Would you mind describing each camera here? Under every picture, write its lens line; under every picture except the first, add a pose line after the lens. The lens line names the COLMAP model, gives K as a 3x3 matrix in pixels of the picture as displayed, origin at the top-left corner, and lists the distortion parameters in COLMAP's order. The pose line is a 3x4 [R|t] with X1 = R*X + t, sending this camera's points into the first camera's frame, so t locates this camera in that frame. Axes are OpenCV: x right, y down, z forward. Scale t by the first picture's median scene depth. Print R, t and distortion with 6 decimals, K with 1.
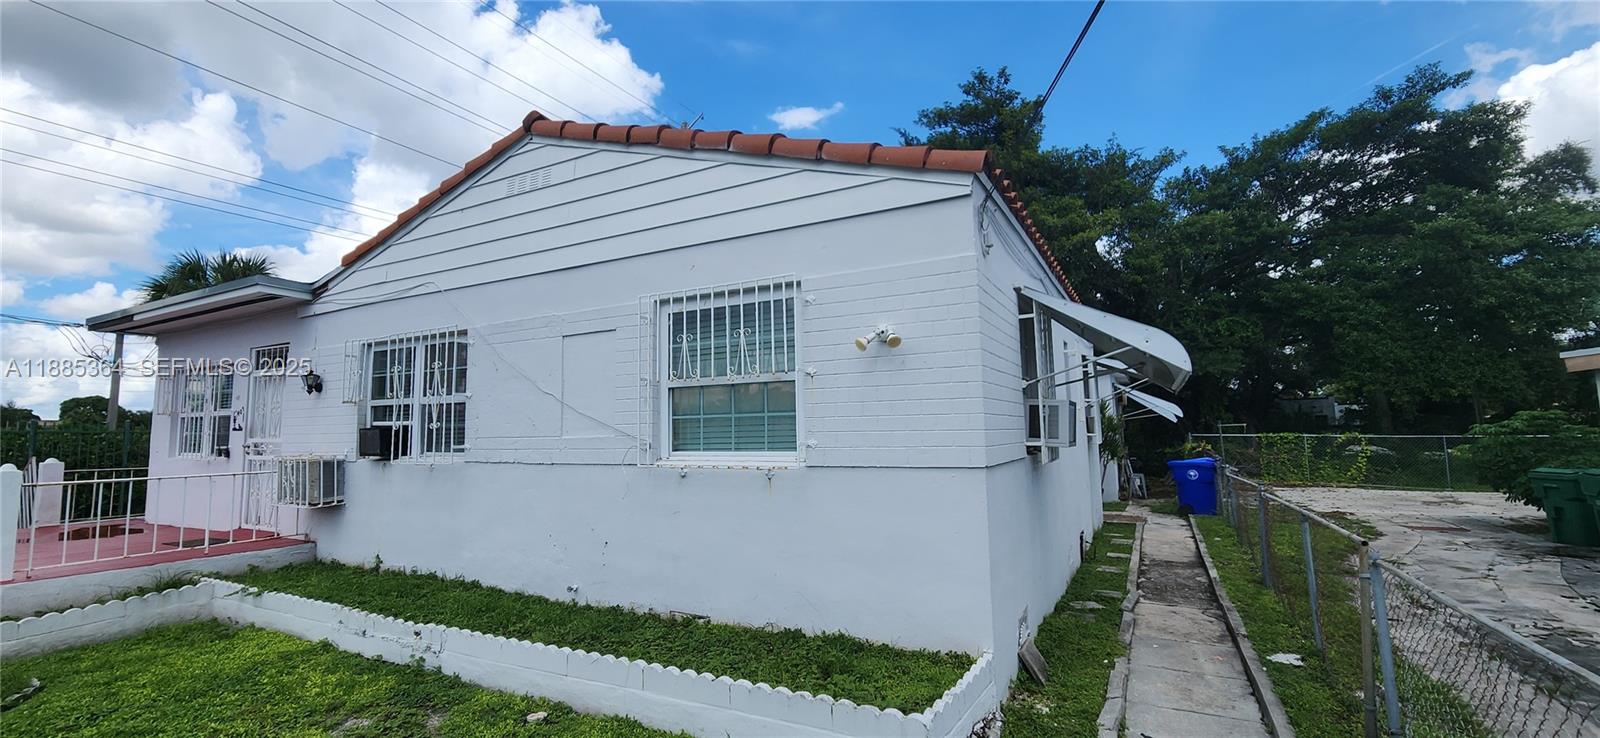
lens RADIAL K [[659.2, 0, 810.3], [0, 659.2, 361.4], [0, 0, 1]] dist [0.004713, -0.004106]
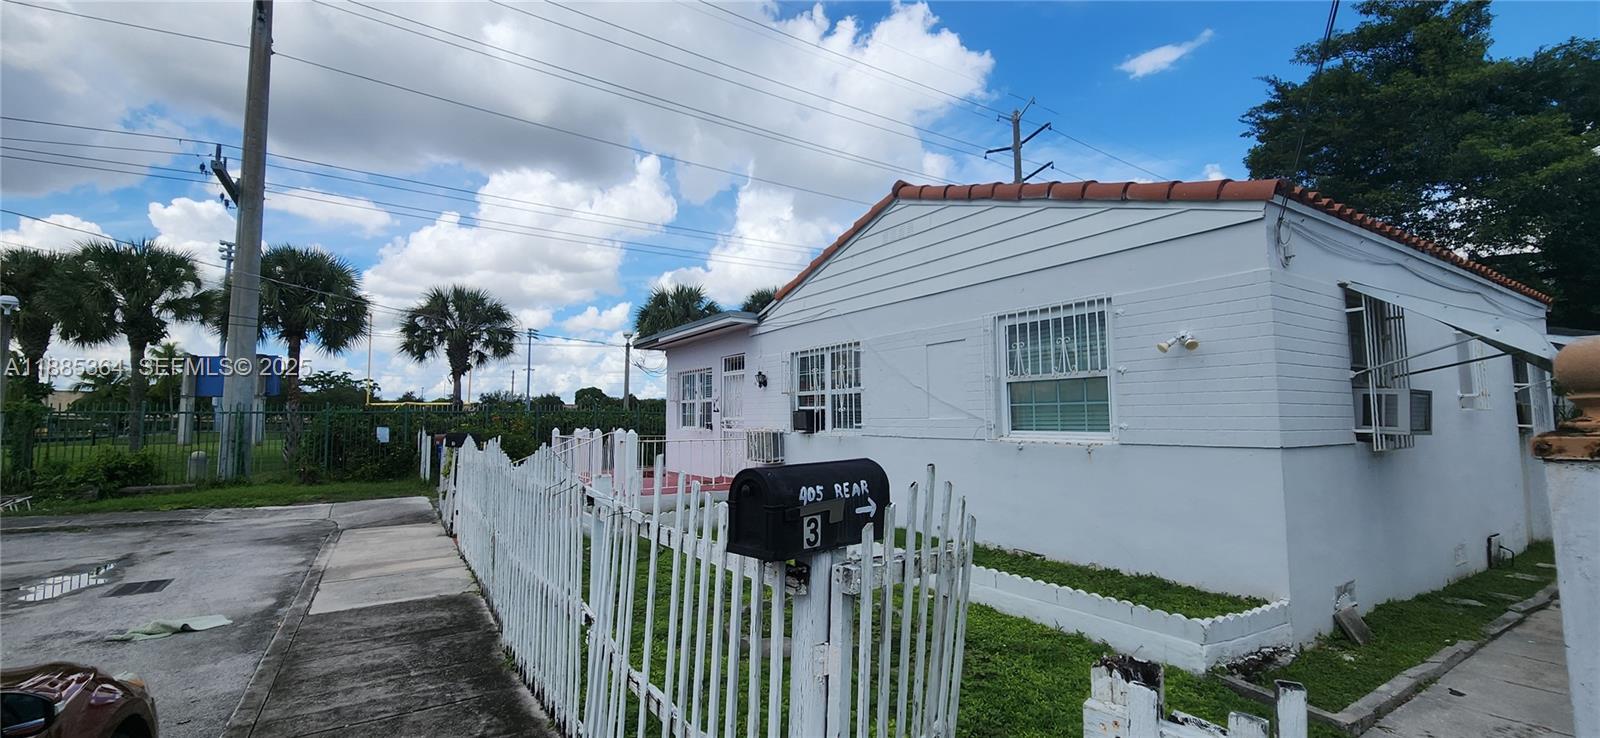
lens RADIAL K [[659.2, 0, 799.9], [0, 659.2, 368.1], [0, 0, 1]] dist [0.004713, -0.004106]
pose [[0.867856, -0.024436, -0.496215, 0.066496], [0.040329, 0.998958, 0.021342, -0.027292], [0.495177, -0.038534, 0.867937, -0.287875]]
